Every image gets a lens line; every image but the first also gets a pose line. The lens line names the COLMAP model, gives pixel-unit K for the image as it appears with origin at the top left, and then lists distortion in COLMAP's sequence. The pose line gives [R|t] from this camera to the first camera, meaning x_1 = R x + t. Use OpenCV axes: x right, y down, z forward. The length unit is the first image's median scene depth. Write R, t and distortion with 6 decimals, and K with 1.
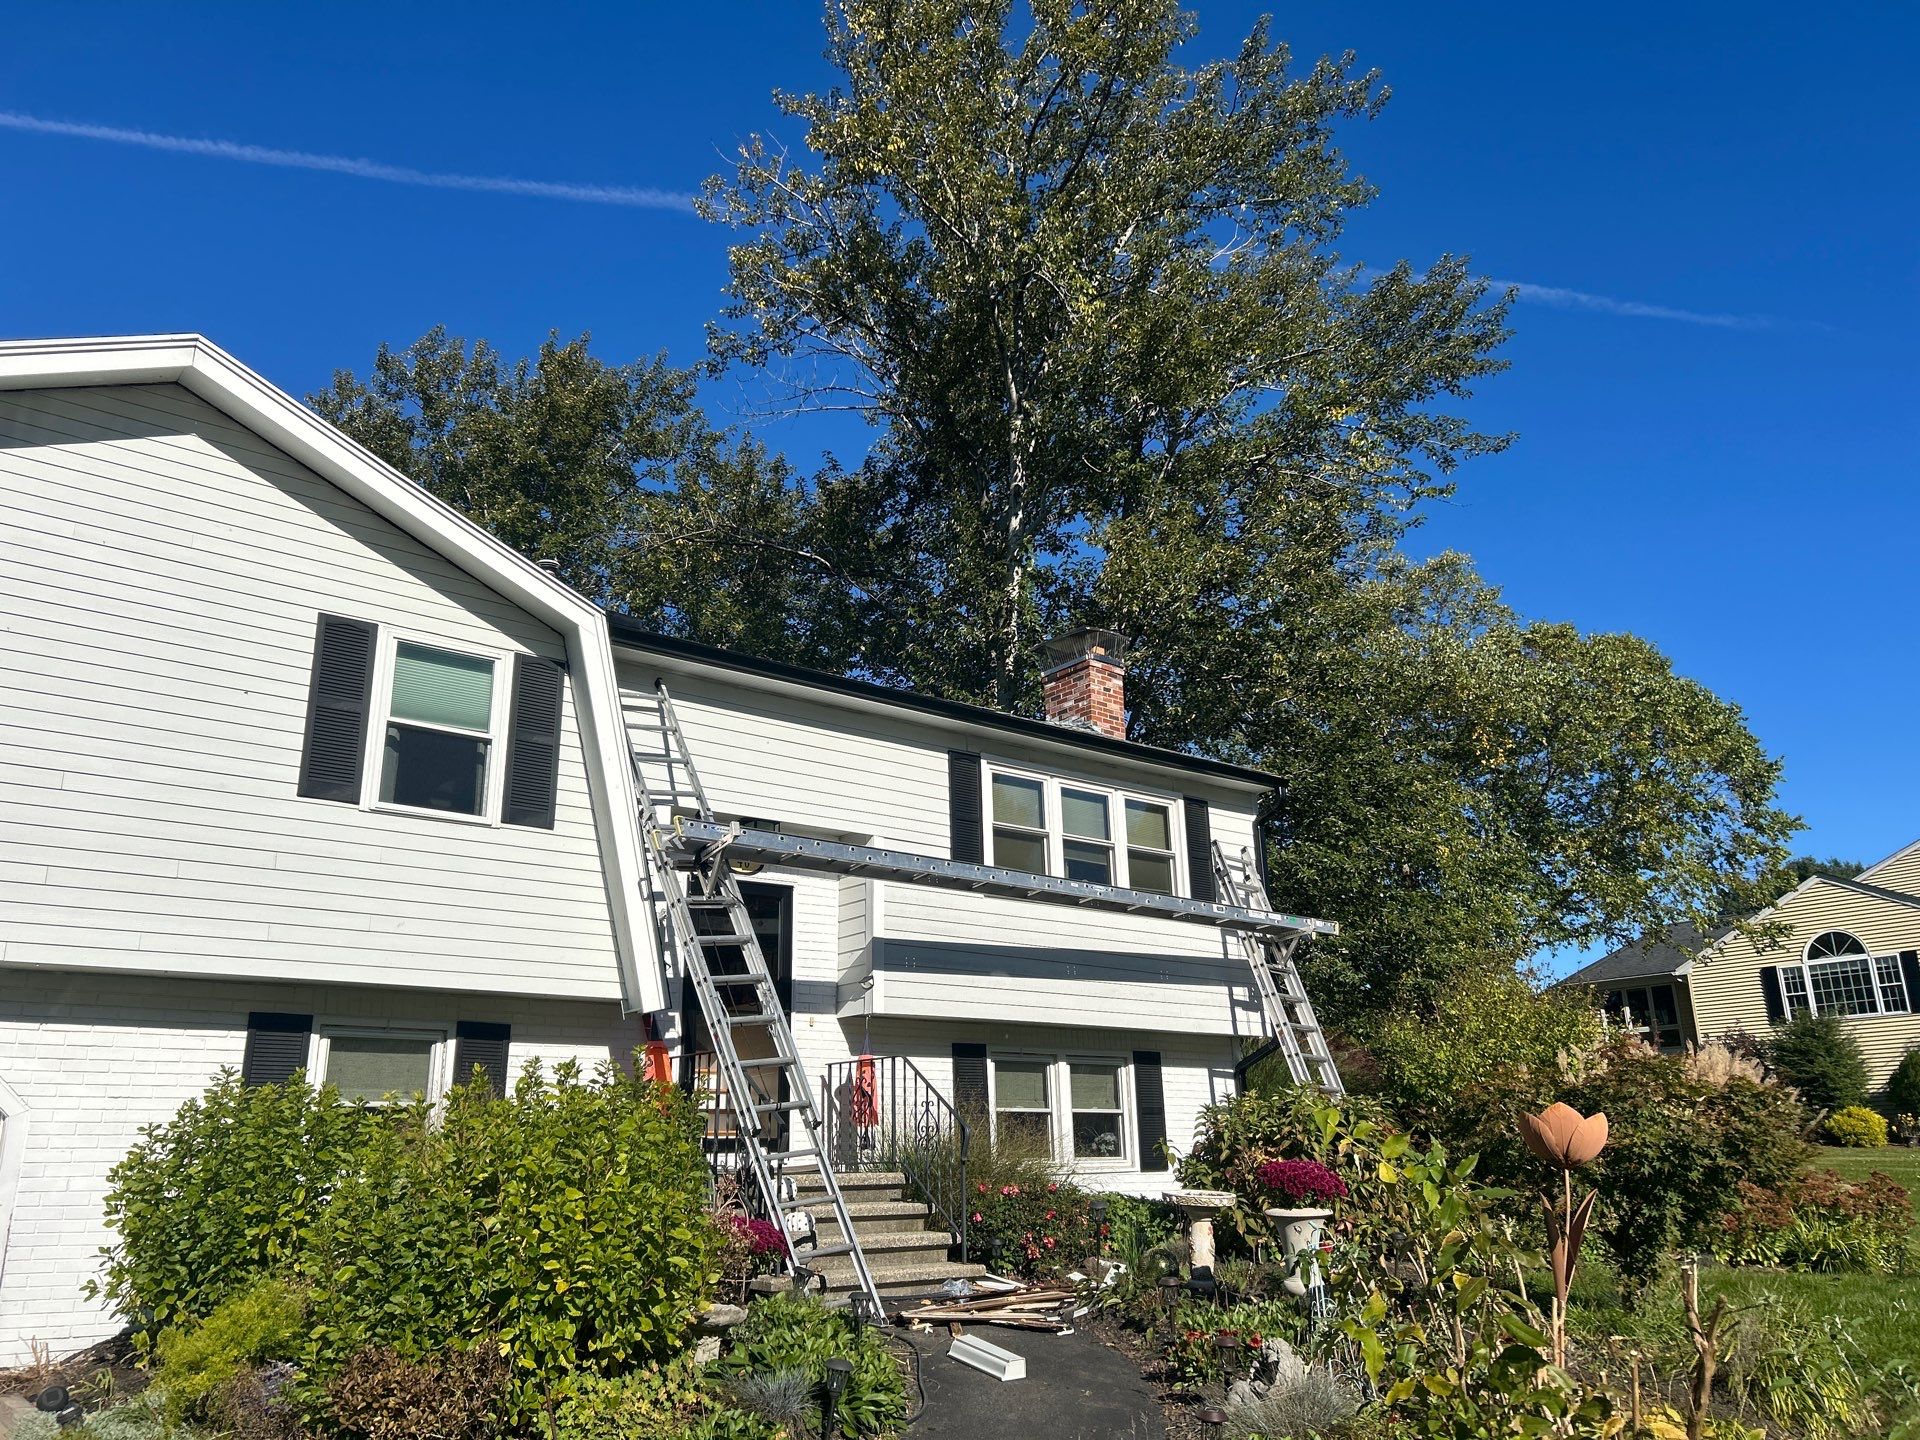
lens RADIAL K [[1418.6, 0, 957.6], [0, 1418.6, 723.6], [0, 0, 1]] dist [0.012910, 0.001752]
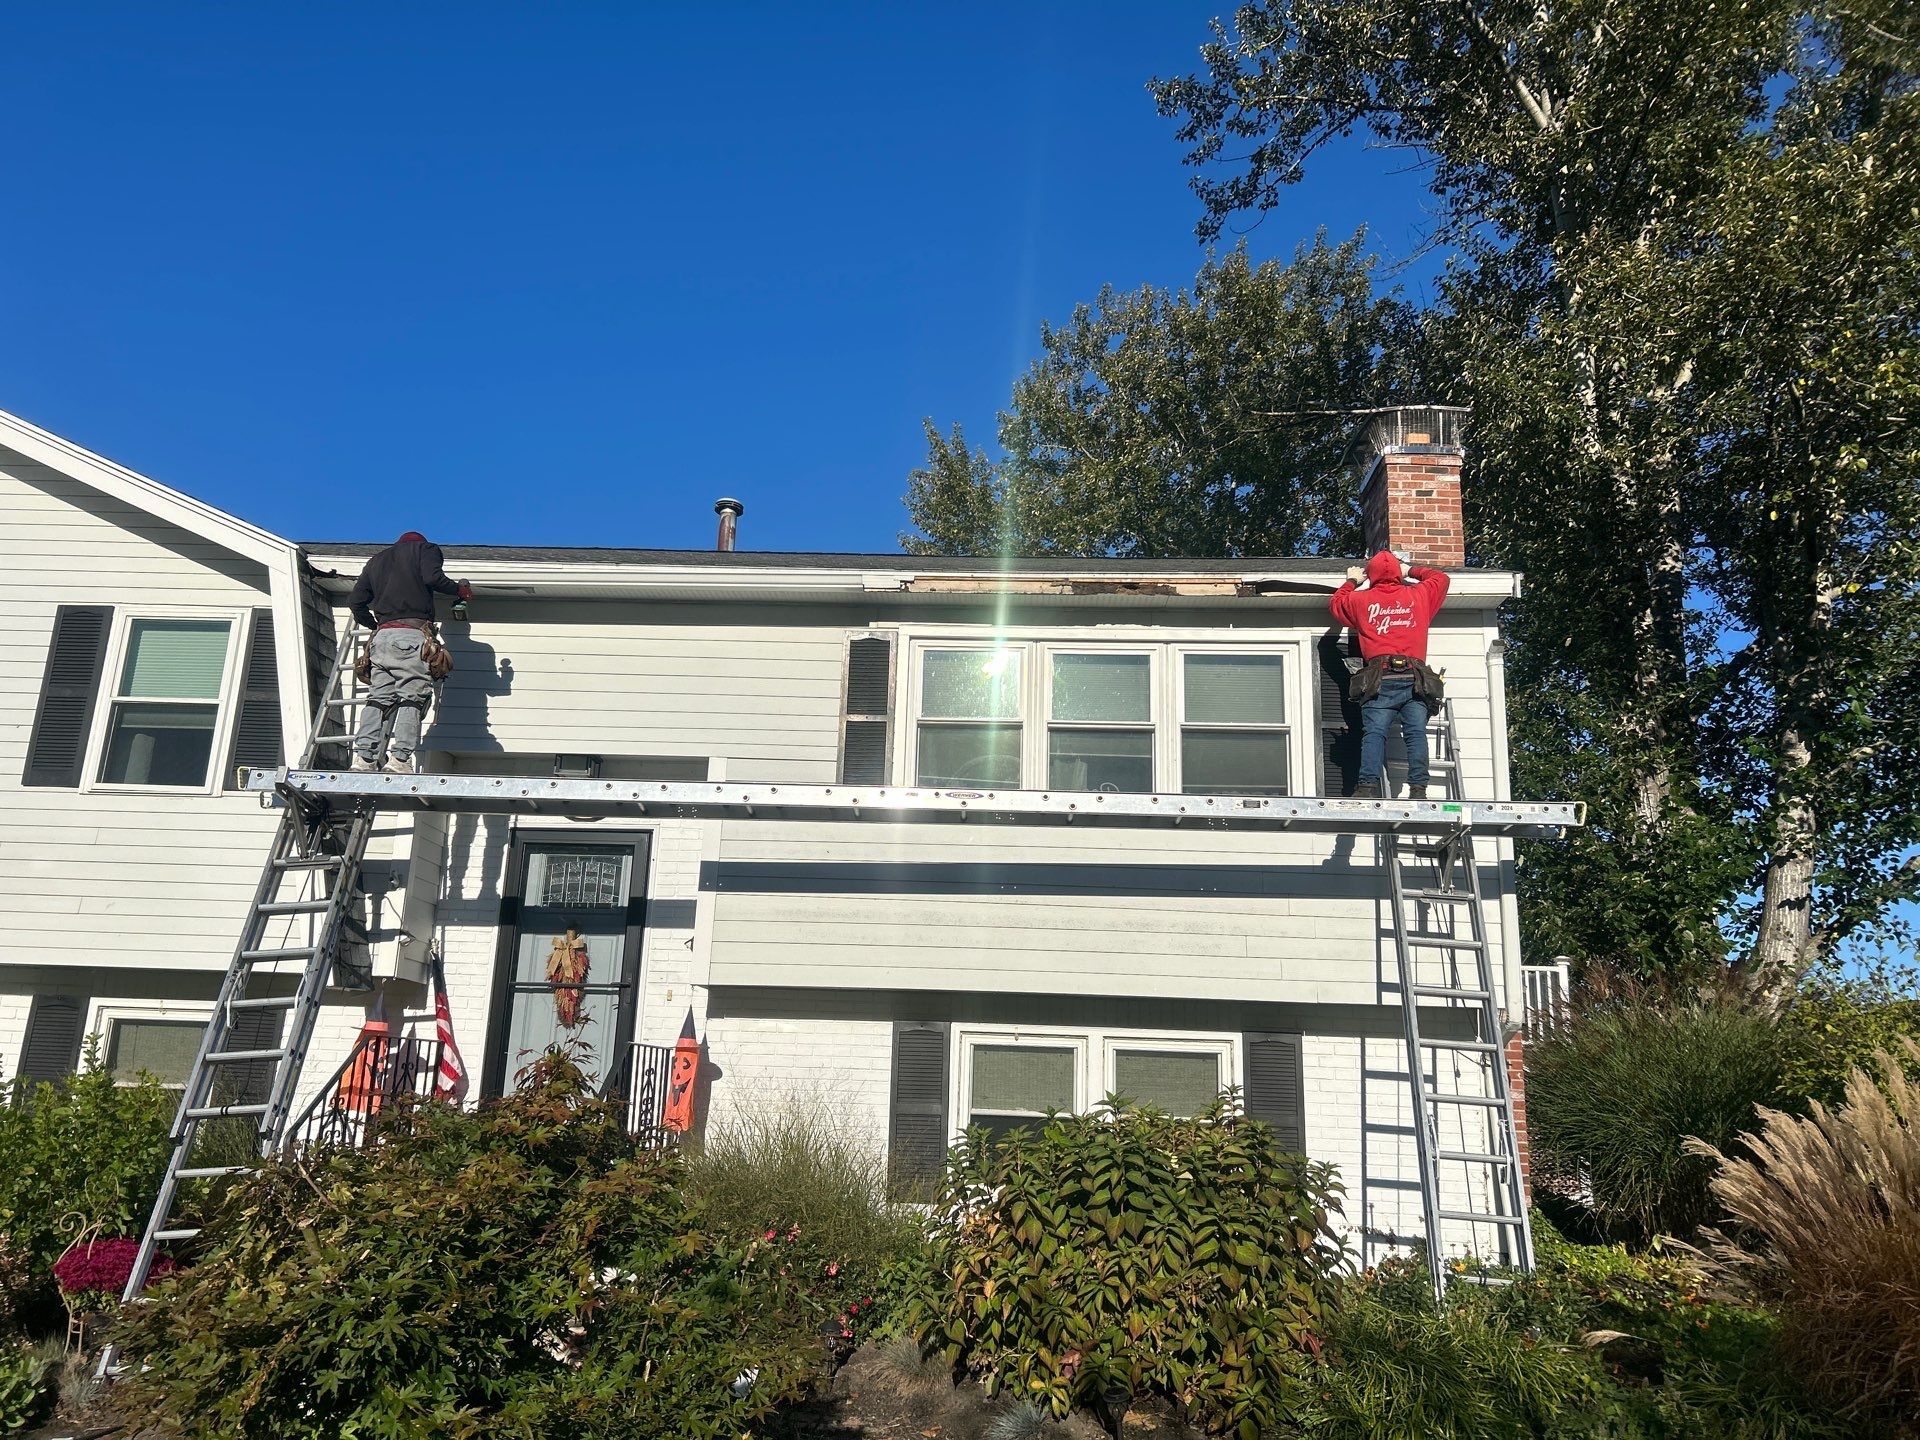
lens RADIAL K [[1418.6, 0, 957.6], [0, 1418.6, 723.6], [0, 0, 1]] dist [0.012910, 0.001752]
pose [[0.741076, -0.127245, -0.659253, 0.680133], [0.148163, 0.988665, -0.024274, 0.123614], [0.654869, -0.079688, 0.751529, 0.626686]]
